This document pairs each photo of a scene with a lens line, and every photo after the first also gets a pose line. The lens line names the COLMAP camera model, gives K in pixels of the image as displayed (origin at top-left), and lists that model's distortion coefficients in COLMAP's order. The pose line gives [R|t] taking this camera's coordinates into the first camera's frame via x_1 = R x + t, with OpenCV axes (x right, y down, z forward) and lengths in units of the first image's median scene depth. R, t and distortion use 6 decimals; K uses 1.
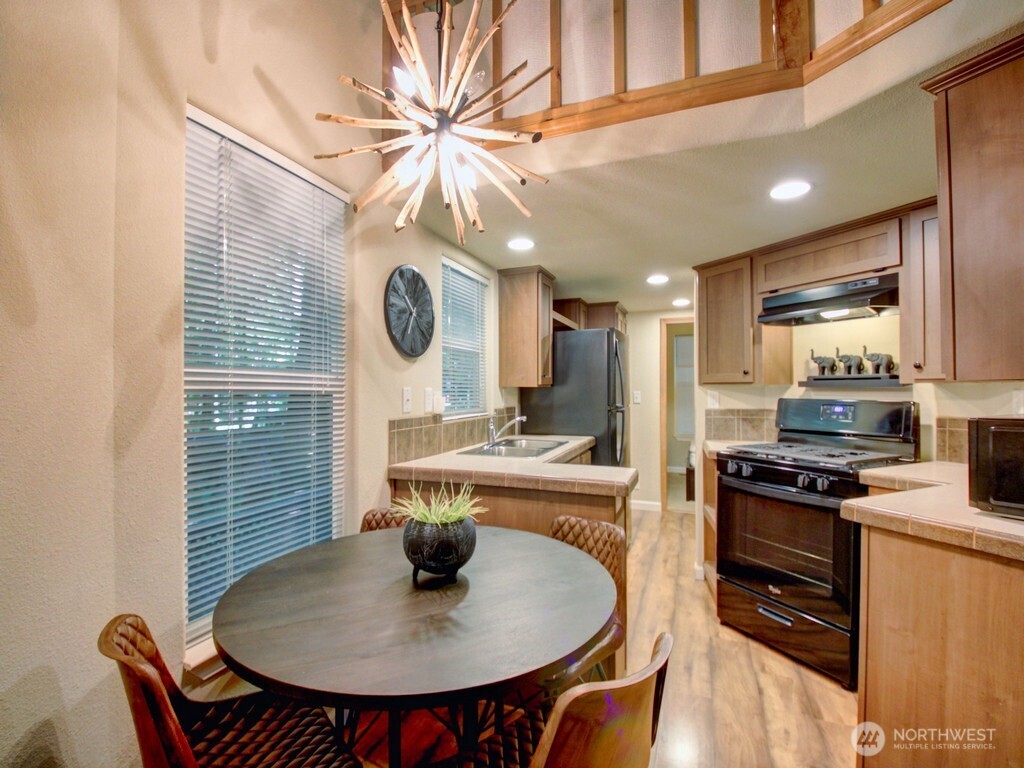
lens RADIAL K [[492.0, 0, 495.6], [0, 492.0, 387.7], [0, 0, 1]] dist [-0.000062, -0.013259]
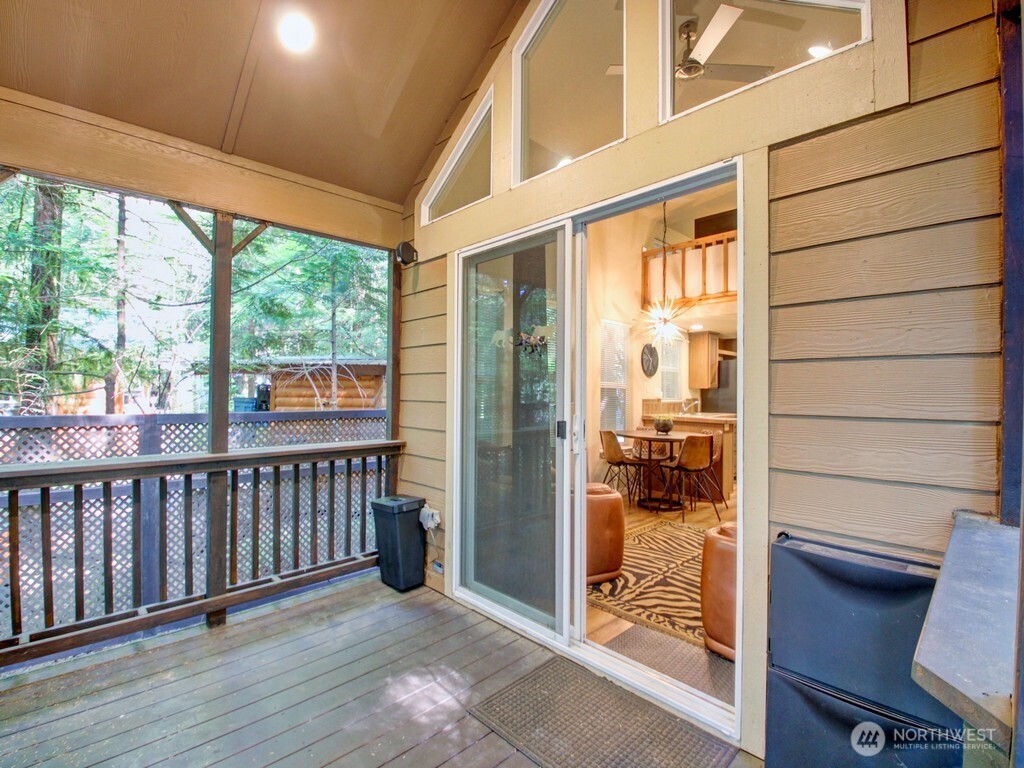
lens RADIAL K [[492.0, 0, 486.9], [0, 492.0, 399.8], [0, 0, 1]] dist [-0.000062, -0.013259]
pose [[0.907465, 0.011416, -0.419973, 0.133884], [-0.006097, 0.999883, 0.014005, 0.028669], [0.420084, -0.010148, 0.907429, -1.611553]]
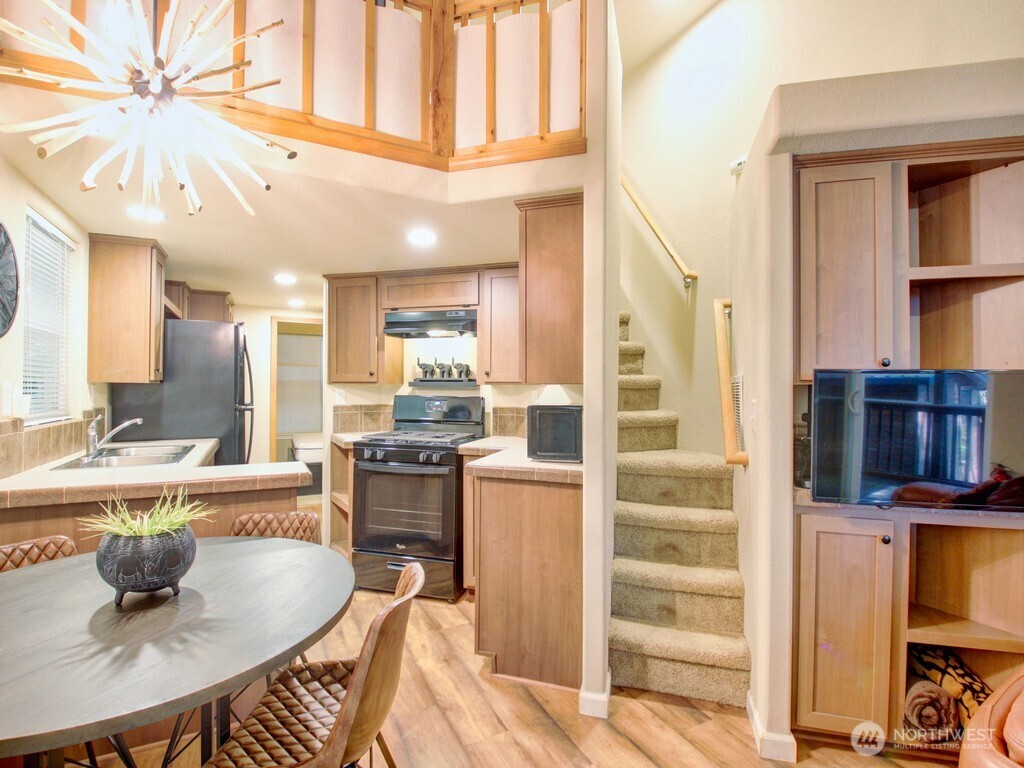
lens RADIAL K [[492.0, 0, 527.9], [0, 492.0, 387.4], [0, 0, 1]] dist [-0.000062, -0.013259]
pose [[0.629030, 0.008899, 0.777330, -0.189811], [-0.010512, 0.999940, -0.002941, 0.001573], [-0.777310, -0.006322, 0.629086, -0.043065]]
